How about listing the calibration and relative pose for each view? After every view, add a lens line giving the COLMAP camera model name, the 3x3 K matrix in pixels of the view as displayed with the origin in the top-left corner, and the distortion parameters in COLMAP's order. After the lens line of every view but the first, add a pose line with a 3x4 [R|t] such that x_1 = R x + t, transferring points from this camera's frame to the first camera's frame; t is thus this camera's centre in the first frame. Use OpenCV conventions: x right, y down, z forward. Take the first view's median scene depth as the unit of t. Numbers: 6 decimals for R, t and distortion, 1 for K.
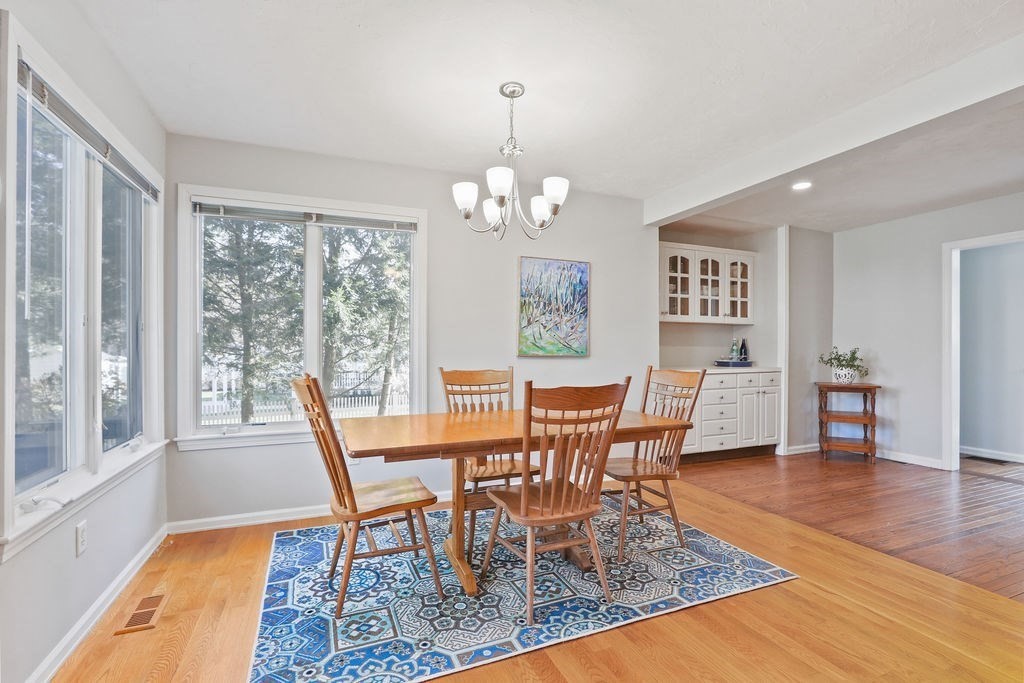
lens RADIAL K [[465.9, 0, 511.1], [0, 465.9, 361.8], [0, 0, 1]] dist [-0.053490, 0.000039]
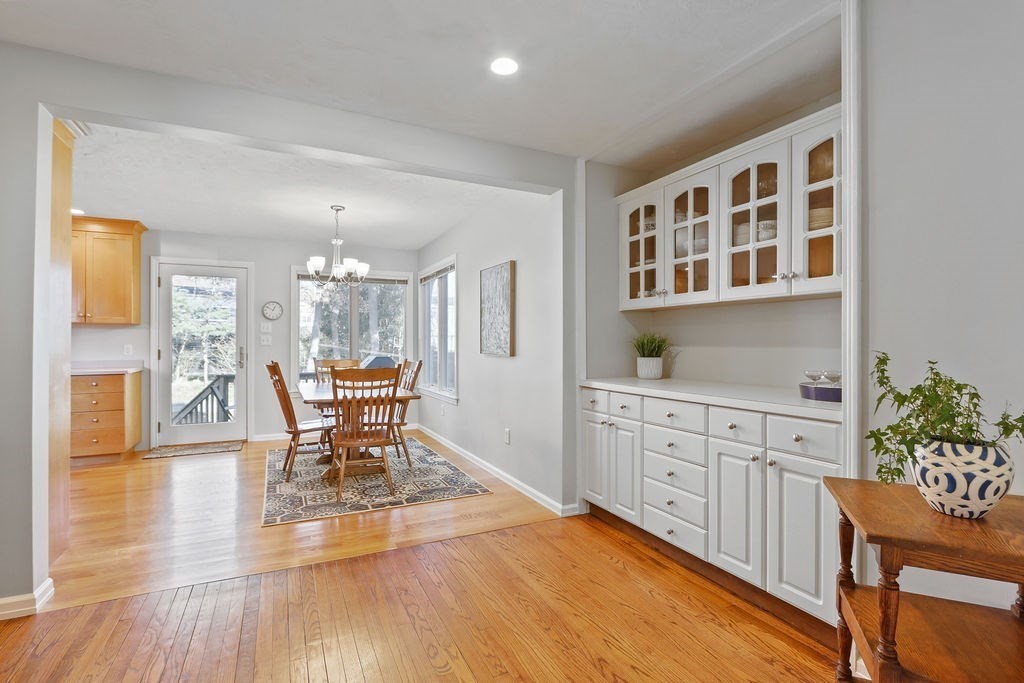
lens RADIAL K [[465.0, 0, 512.0], [0, 465.0, 341.5], [0, 0, 1]] dist [-0.015573, 0.000330]
pose [[0.076790, 0.004669, -0.997036, 0.962223], [-0.001135, 0.999989, 0.004595, -0.043509], [0.997047, 0.000779, 0.076794, 0.757359]]
